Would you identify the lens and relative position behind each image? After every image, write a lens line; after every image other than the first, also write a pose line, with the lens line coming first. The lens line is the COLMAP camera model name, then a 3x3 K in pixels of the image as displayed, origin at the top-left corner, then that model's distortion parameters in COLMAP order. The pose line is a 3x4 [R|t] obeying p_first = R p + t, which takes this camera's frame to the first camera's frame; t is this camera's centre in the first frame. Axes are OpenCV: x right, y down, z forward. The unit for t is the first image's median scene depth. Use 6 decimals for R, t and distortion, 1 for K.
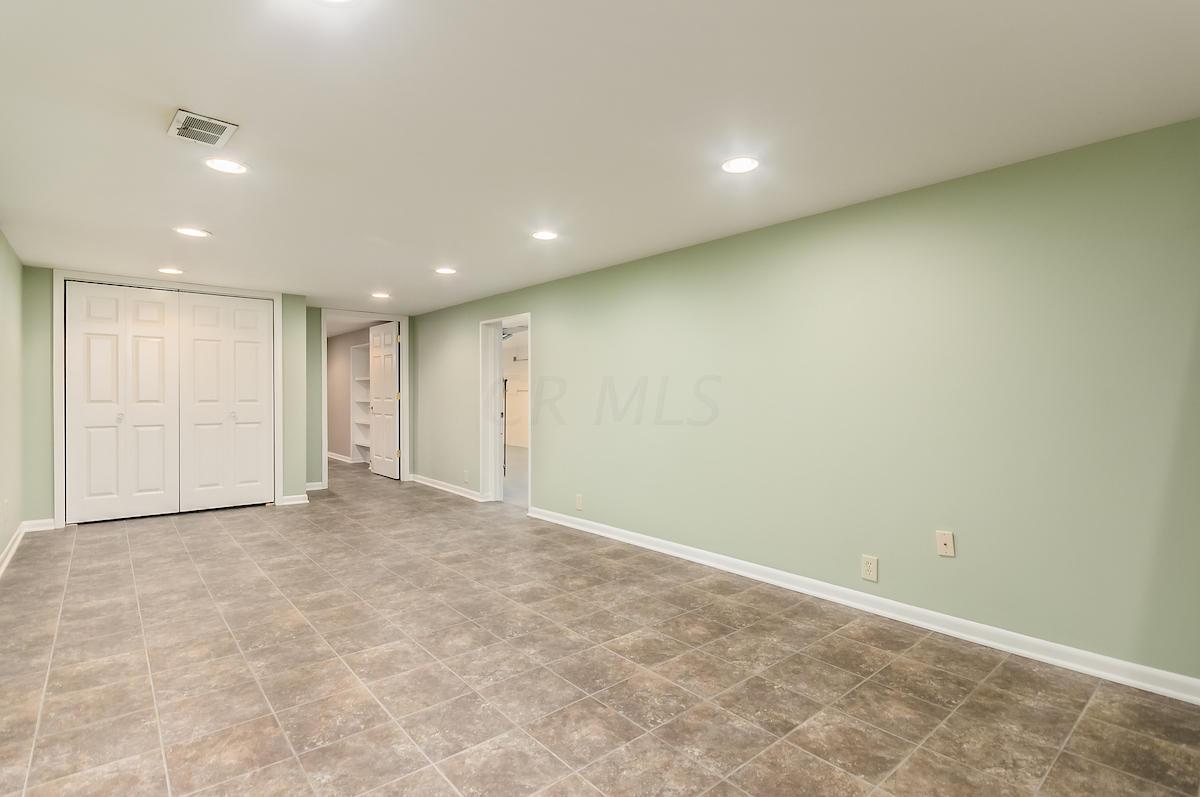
lens RADIAL K [[572.4, 0, 598.8], [0, 572.4, 348.2], [0, 0, 1]] dist [-0.004083, -0.004670]
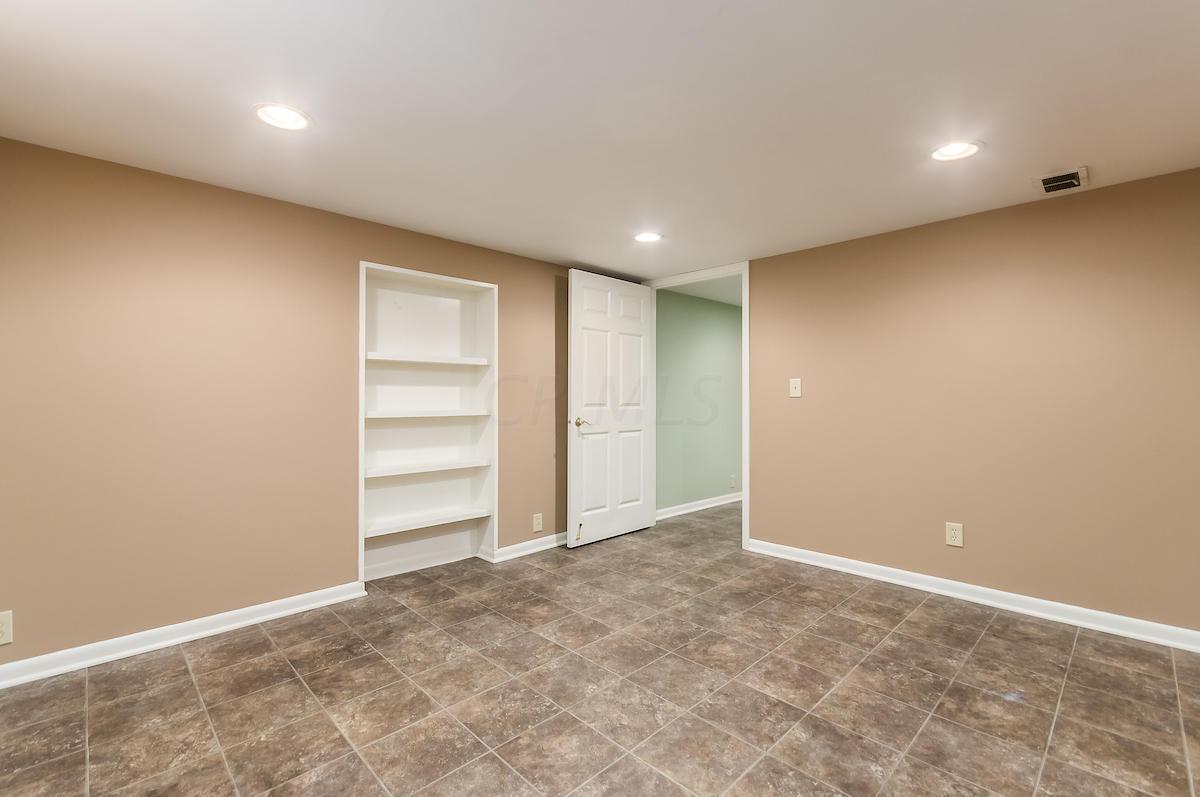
lens RADIAL K [[524.7, 0, 605.9], [0, 524.7, 402.3], [0, 0, 1]] dist [0.008059, -0.003566]
pose [[-0.067170, -0.015828, 0.997616, -1.020871], [-0.078879, 0.996829, 0.010505, 0.085385], [-0.994619, -0.077986, -0.068205, 1.175657]]
